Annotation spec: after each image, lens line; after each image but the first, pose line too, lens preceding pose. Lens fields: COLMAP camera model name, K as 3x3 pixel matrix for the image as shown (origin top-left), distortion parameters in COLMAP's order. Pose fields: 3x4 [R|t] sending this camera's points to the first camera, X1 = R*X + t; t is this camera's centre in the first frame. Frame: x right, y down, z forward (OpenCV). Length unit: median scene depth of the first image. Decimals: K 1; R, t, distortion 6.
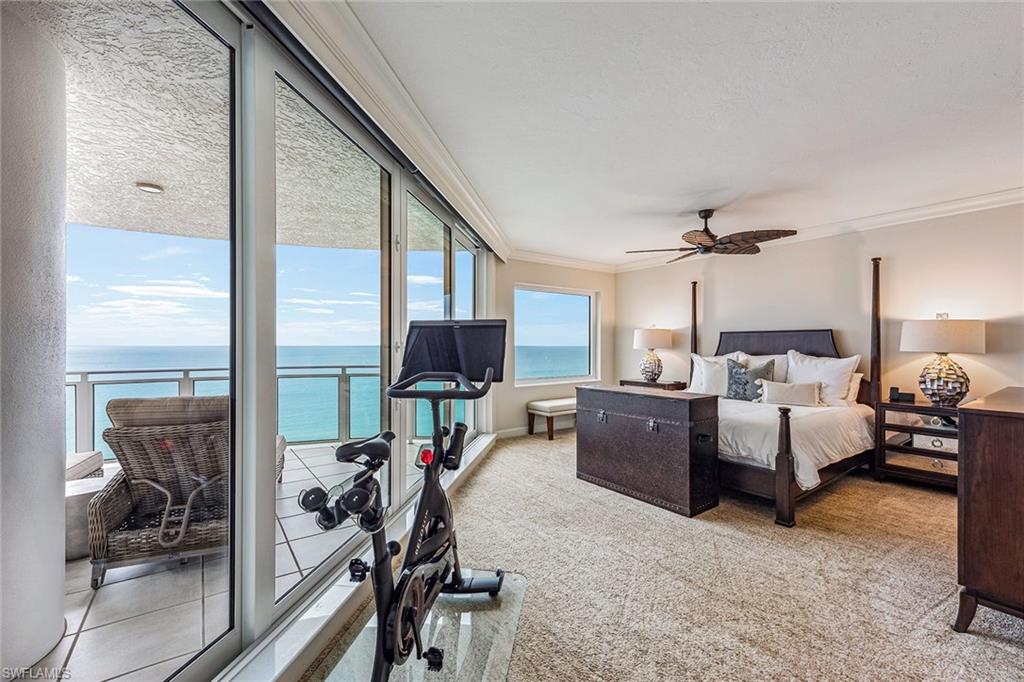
lens RADIAL K [[425.8, 0, 513.8], [0, 425.8, 346.1], [0, 0, 1]] dist [0.016023, -0.000386]
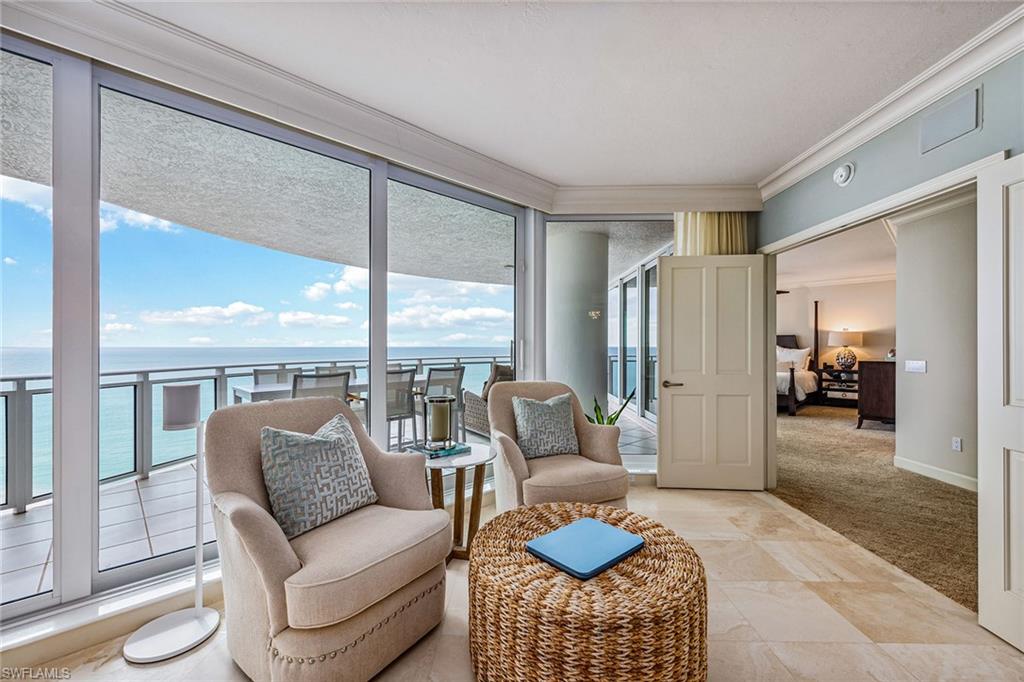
lens RADIAL K [[425.8, 0, 513.8], [0, 425.8, 346.1], [0, 0, 1]] dist [0.016023, -0.000386]
pose [[0.986844, -0.005734, 0.161572, -1.000645], [0.005501, 0.999983, 0.001890, 0.001778], [-0.161580, -0.000976, 0.986859, -0.865075]]
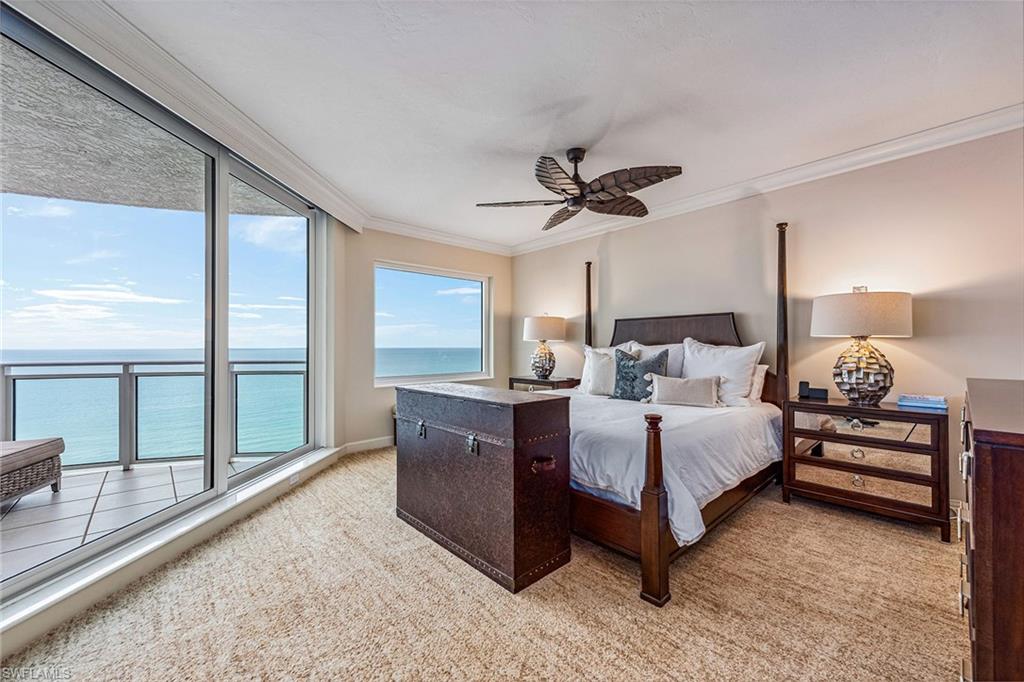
lens RADIAL K [[399.0, 0, 510.2], [0, 399.0, 343.6], [0, 0, 1]] dist [0.015296, -0.000247]
pose [[0.994540, -0.001648, 0.104341, 0.267059], [0.002697, 0.999947, -0.009907, 0.031624], [-0.104319, 0.010135, 0.994492, 0.319166]]
